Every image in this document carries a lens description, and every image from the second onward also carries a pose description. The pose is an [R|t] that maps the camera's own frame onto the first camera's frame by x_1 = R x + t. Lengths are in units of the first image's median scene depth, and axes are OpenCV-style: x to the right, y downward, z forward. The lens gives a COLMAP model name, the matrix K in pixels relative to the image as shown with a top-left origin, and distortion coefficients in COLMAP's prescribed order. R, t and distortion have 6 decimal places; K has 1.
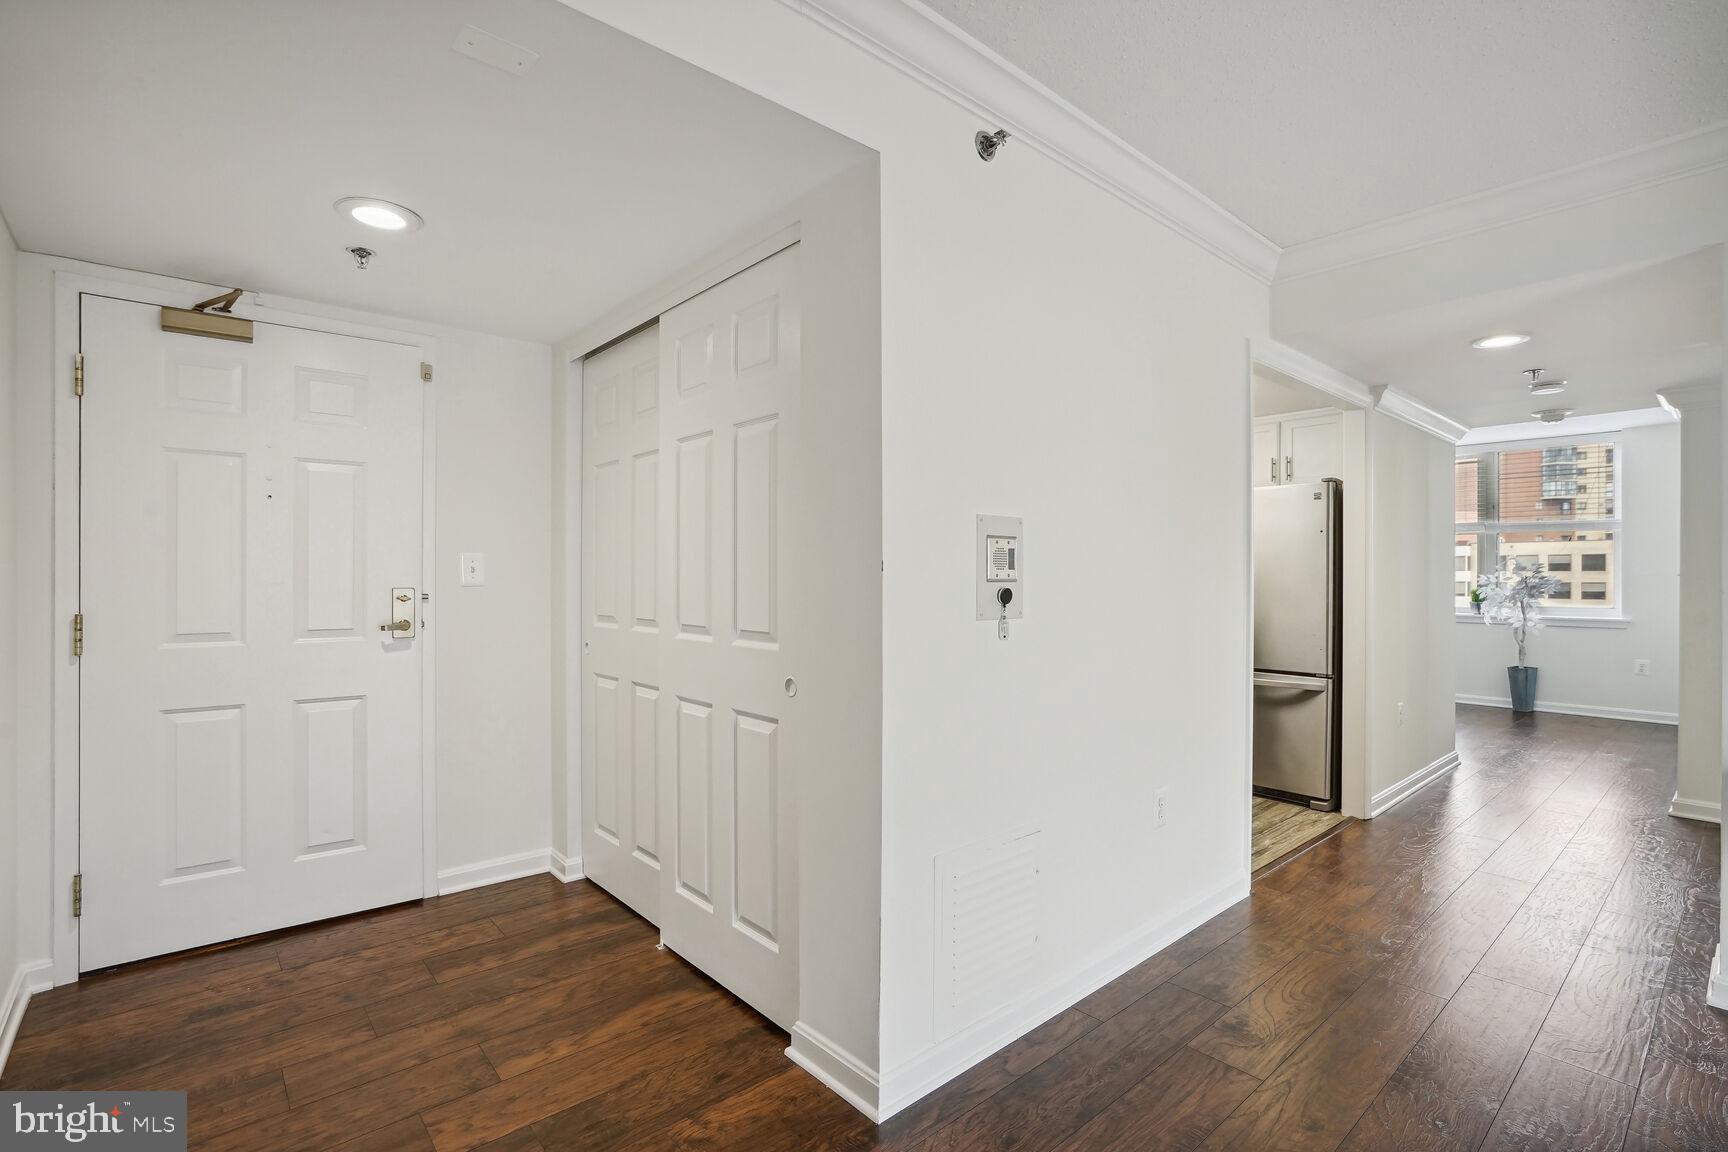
lens RADIAL K [[801.8, 0, 856.0], [0, 801.8, 582.2], [0, 0, 1]] dist [-0.051365, 0.018644]
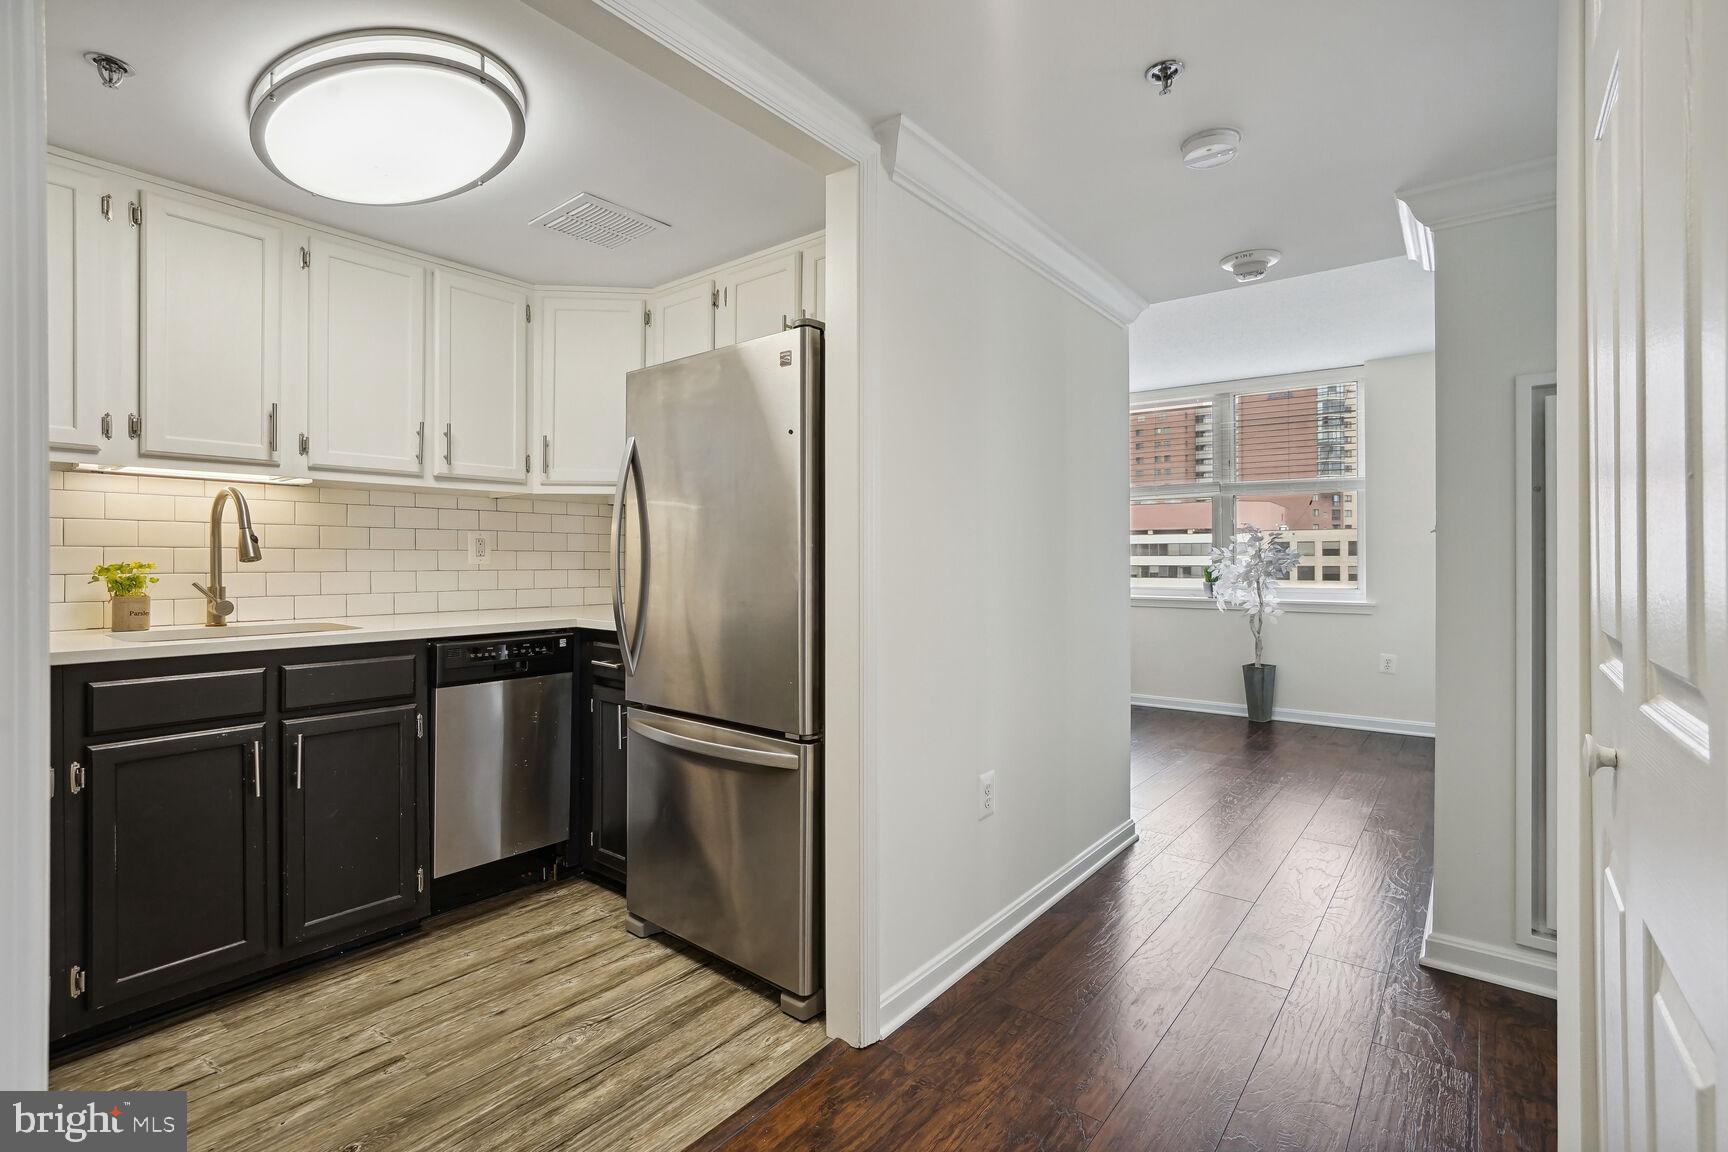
lens RADIAL K [[815.4, 0, 863.7], [0, 815.4, 565.8], [0, 0, 1]] dist [-0.054367, 0.021683]
pose [[0.978634, -0.003795, 0.205574, 0.309786], [0.004447, 0.999986, -0.002713, 0.010225], [-0.205561, 0.003570, 0.978638, 0.298662]]
